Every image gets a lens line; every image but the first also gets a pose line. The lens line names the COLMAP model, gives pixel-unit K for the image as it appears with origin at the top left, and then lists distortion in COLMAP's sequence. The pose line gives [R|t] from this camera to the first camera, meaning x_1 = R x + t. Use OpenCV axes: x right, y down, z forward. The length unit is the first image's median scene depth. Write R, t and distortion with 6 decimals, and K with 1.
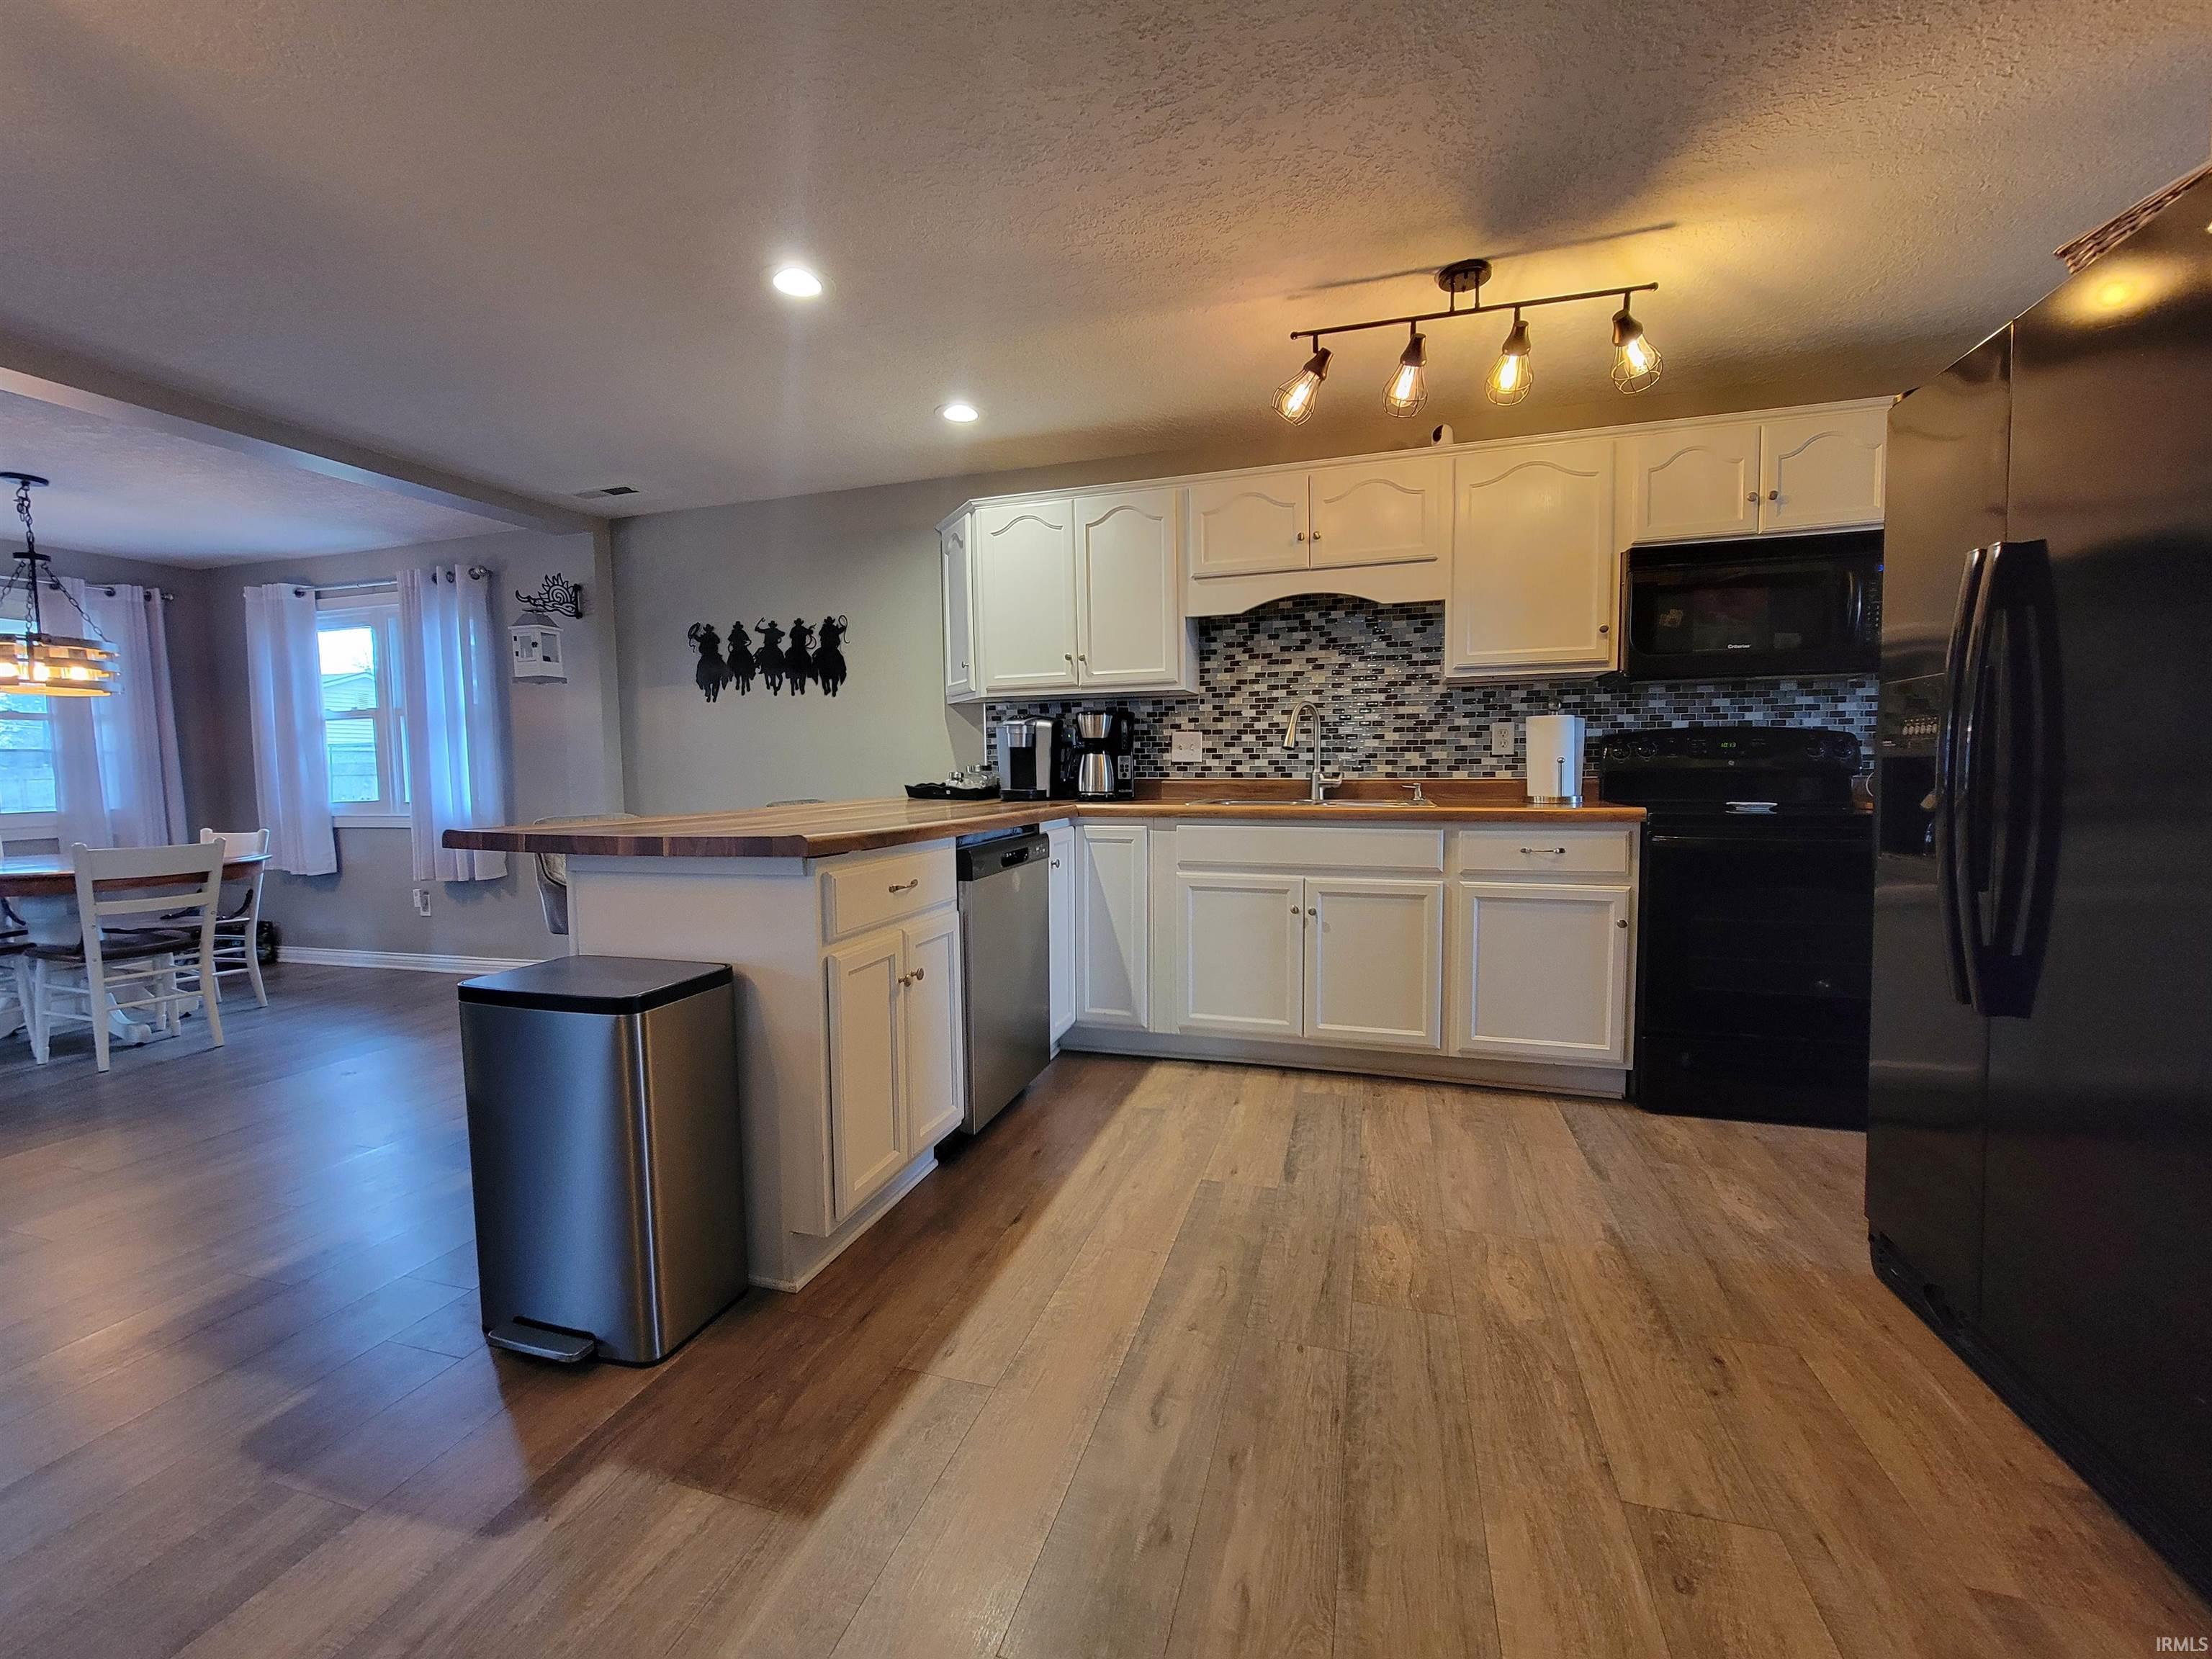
lens RADIAL K [[895.9, 0, 1093.0], [0, 895.9, 827.0], [0, 0, 1]] dist [0.003260, 0.000557]
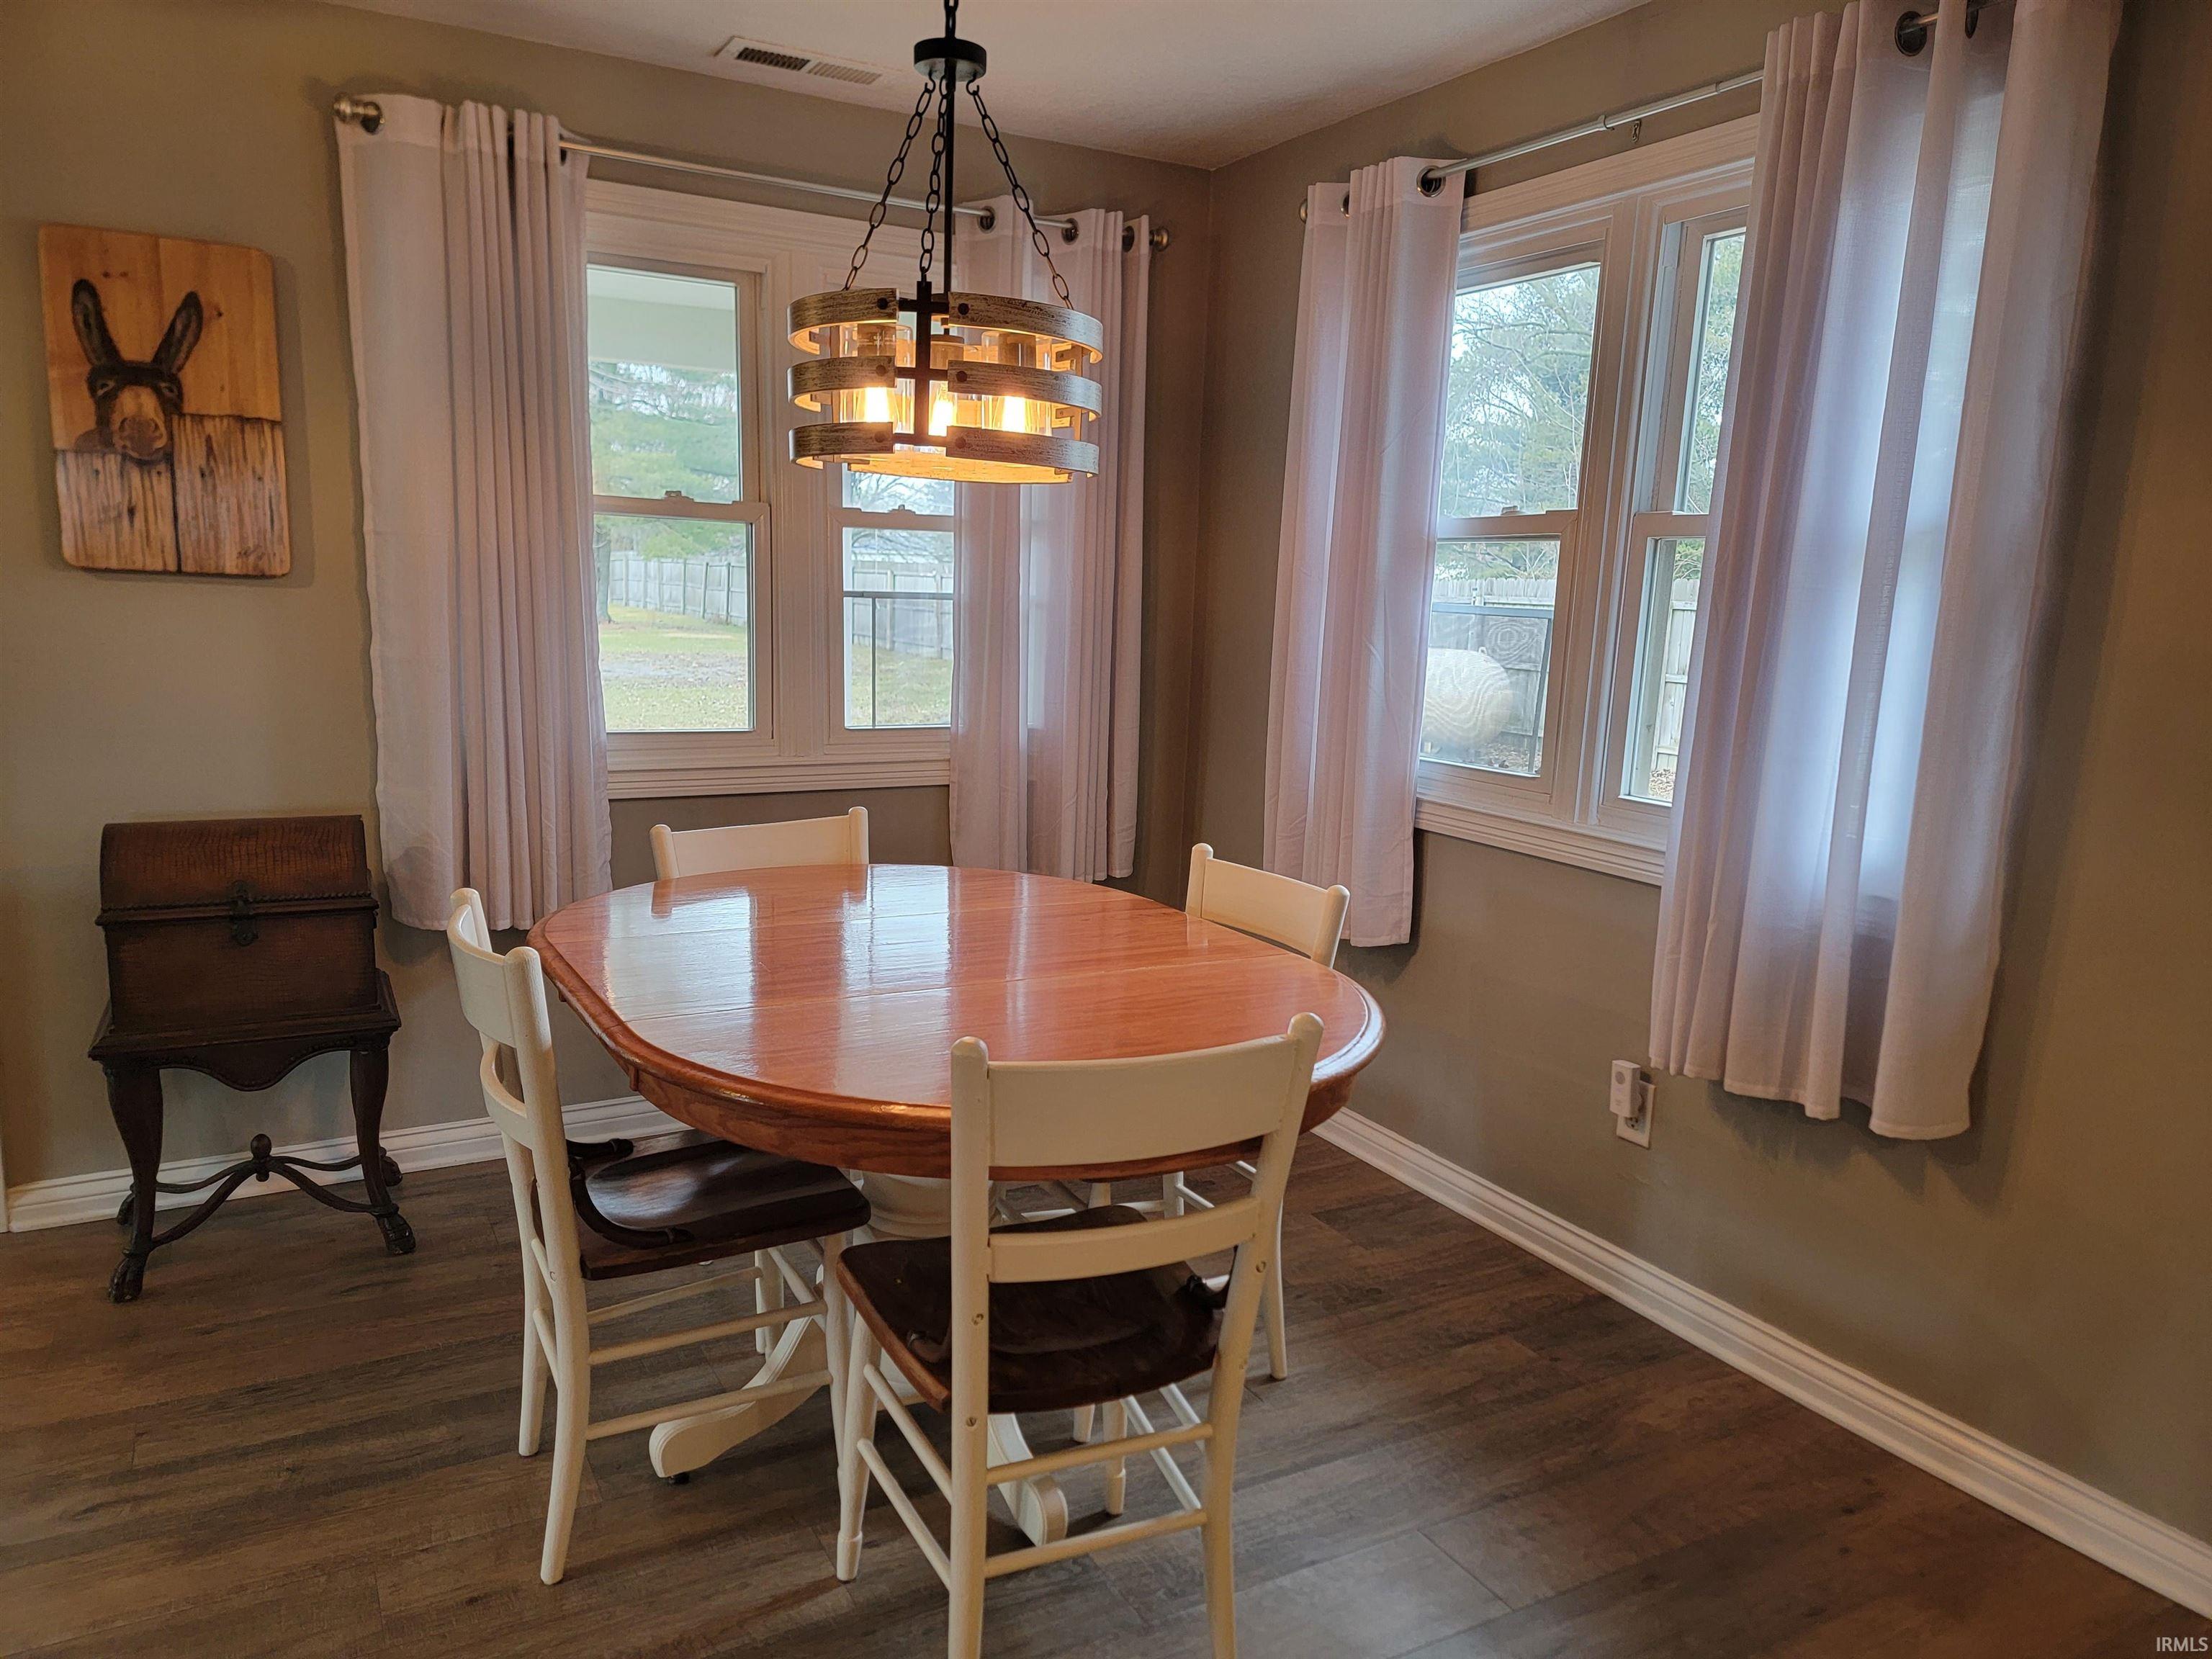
lens RADIAL K [[1500.8, 0, 1116.3], [0, 1500.8, 849.0], [0, 0, 1]] dist [0.081958, -0.030167]
pose [[0.724461, 0.165914, -0.669051, -0.537708], [-0.095514, 0.985400, 0.140940, -0.073007], [0.682667, -0.038202, 0.729731, 0.470839]]
